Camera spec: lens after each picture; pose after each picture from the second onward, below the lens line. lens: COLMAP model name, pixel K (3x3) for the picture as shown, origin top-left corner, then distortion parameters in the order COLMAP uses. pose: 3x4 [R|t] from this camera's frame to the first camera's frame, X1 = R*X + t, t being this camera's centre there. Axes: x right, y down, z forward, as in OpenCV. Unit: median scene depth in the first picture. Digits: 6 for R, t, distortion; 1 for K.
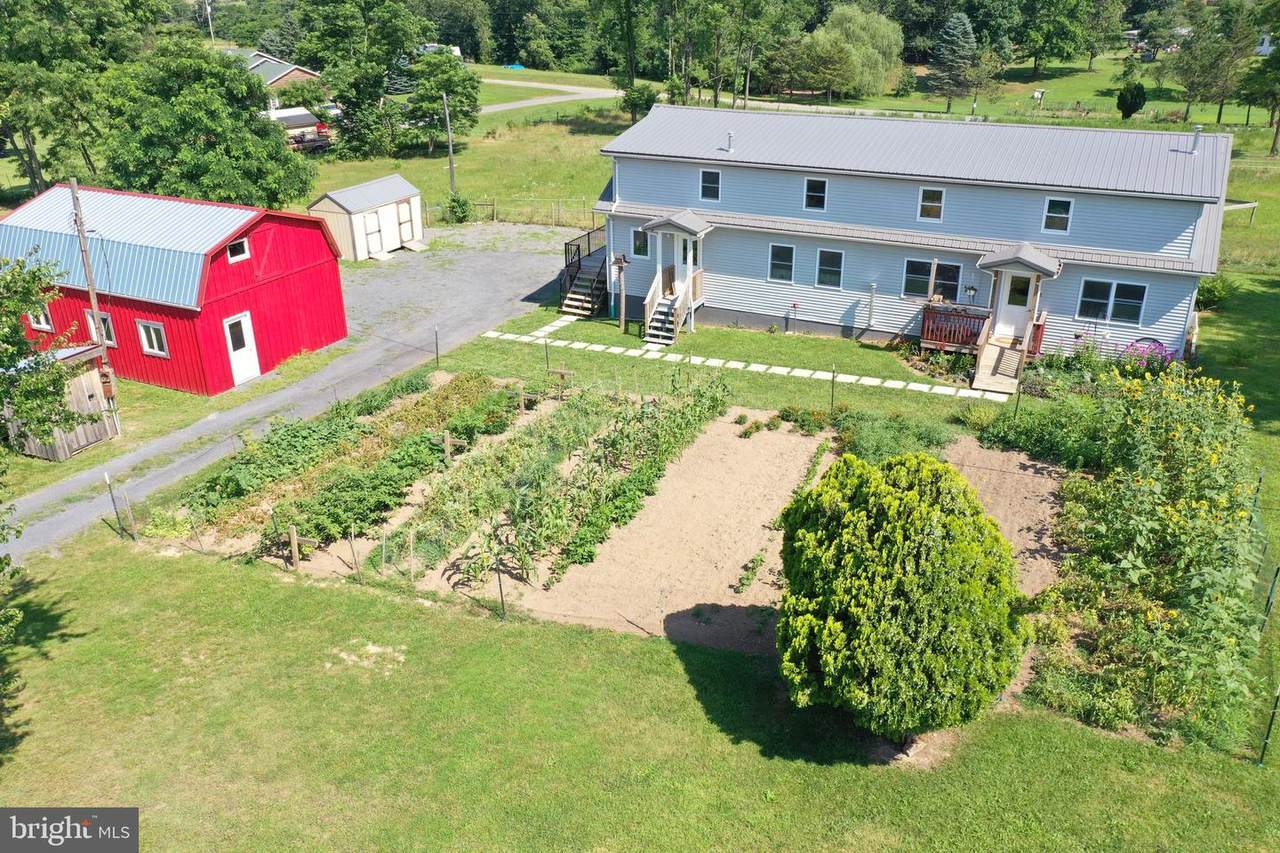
lens RADIAL K [[1003.8, 0, 637.5], [0, 1003.8, 427.2], [0, 0, 1]] dist [-0.010229, 0.018164]
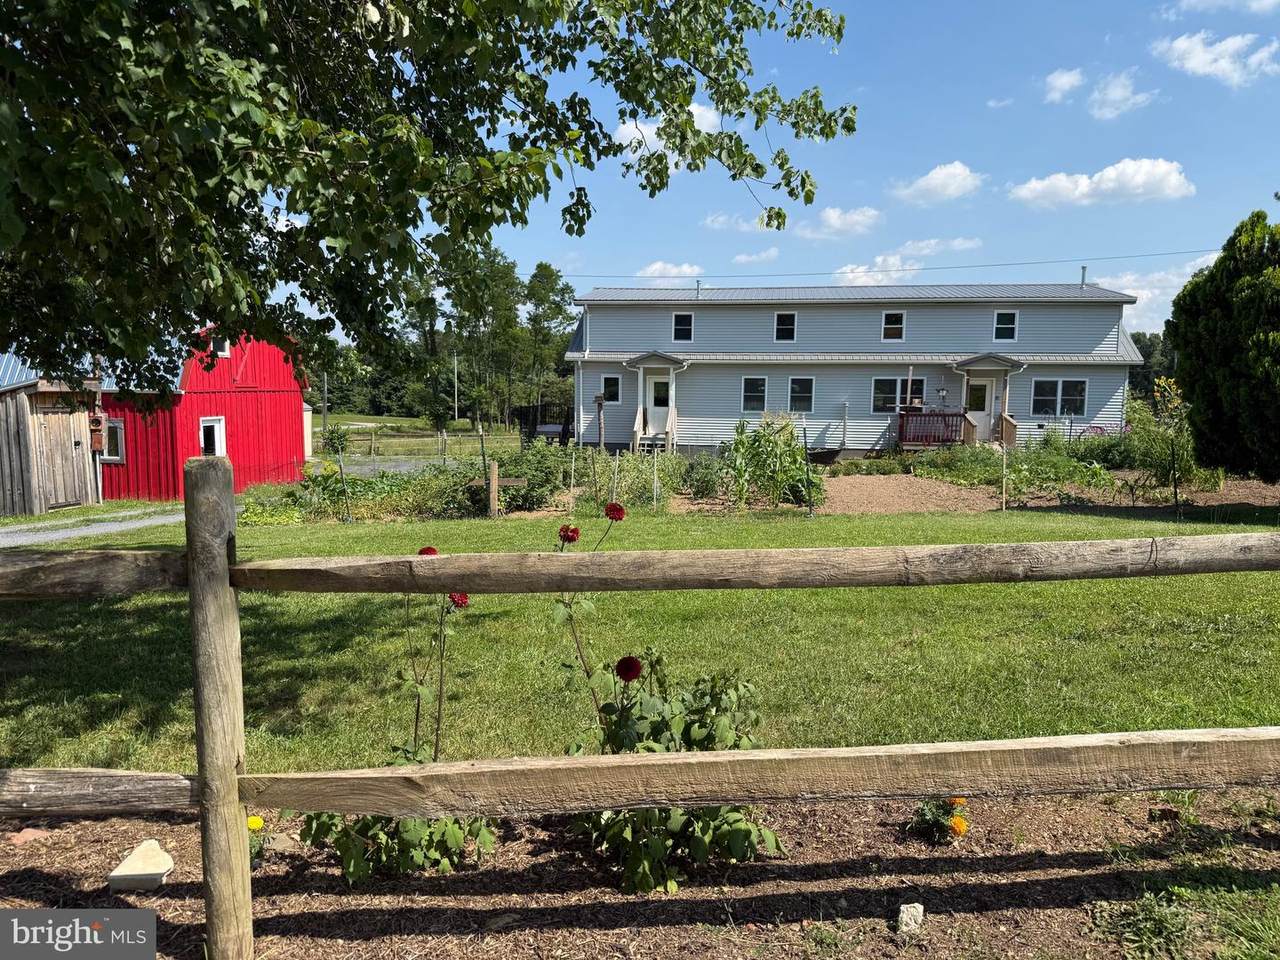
lens RADIAL K [[900.1, 0, 634.5], [0, 900.1, 489.4], [0, 0, 1]] dist [0.040780, -0.058954]
pose [[0.958249, -0.017701, 0.285388, -0.253075], [0.102532, 0.952979, -0.285164, 0.192304], [-0.266921, 0.302519, 0.915005, 0.187787]]
